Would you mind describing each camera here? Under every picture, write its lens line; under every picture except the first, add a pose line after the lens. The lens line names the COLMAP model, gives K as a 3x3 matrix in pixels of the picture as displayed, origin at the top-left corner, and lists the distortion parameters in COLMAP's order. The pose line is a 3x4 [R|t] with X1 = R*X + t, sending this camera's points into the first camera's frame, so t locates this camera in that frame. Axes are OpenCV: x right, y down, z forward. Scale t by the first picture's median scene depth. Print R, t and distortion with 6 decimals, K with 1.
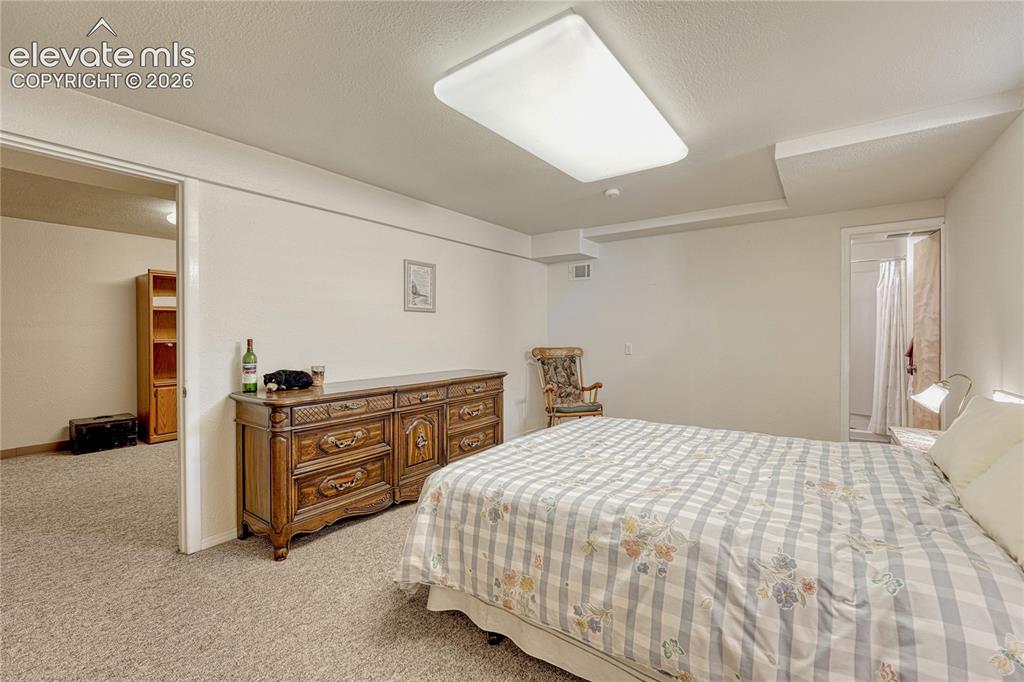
lens RADIAL K [[423.5, 0, 504.6], [0, 423.5, 336.9], [0, 0, 1]] dist [-0.007318, -0.000271]
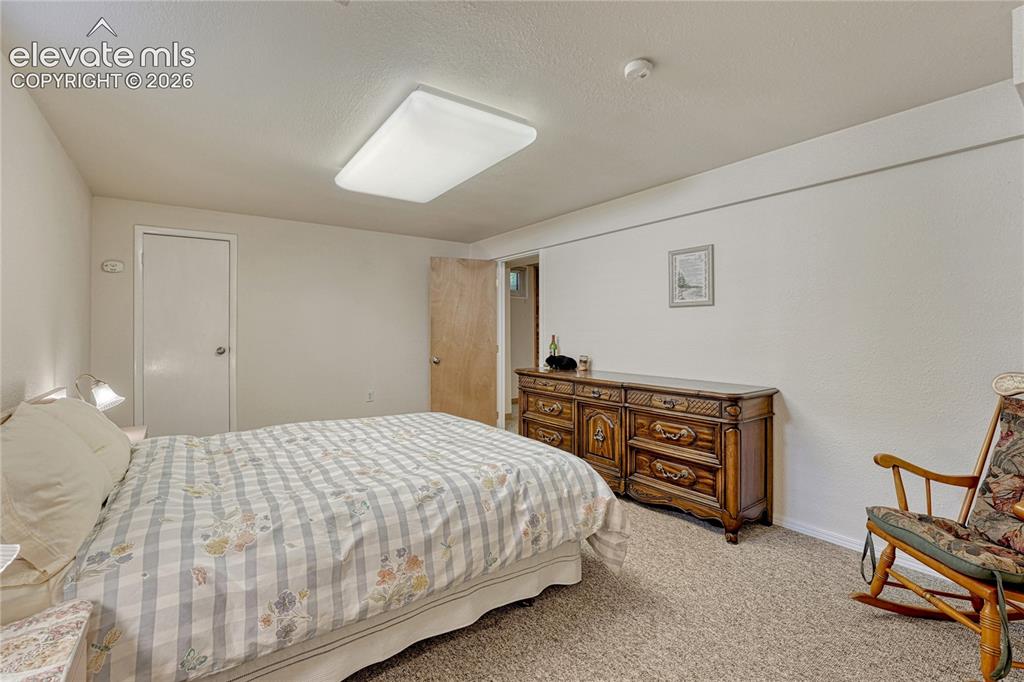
lens RADIAL K [[454.9, 0, 510.0], [0, 454.9, 325.2], [0, 0, 1]] dist [-0.001582, -0.000152]
pose [[-0.292248, -0.008542, -0.956305, 0.926802], [-0.004077, 0.999962, -0.007685, -0.015703], [0.956334, 0.001653, -0.292271, 1.093783]]
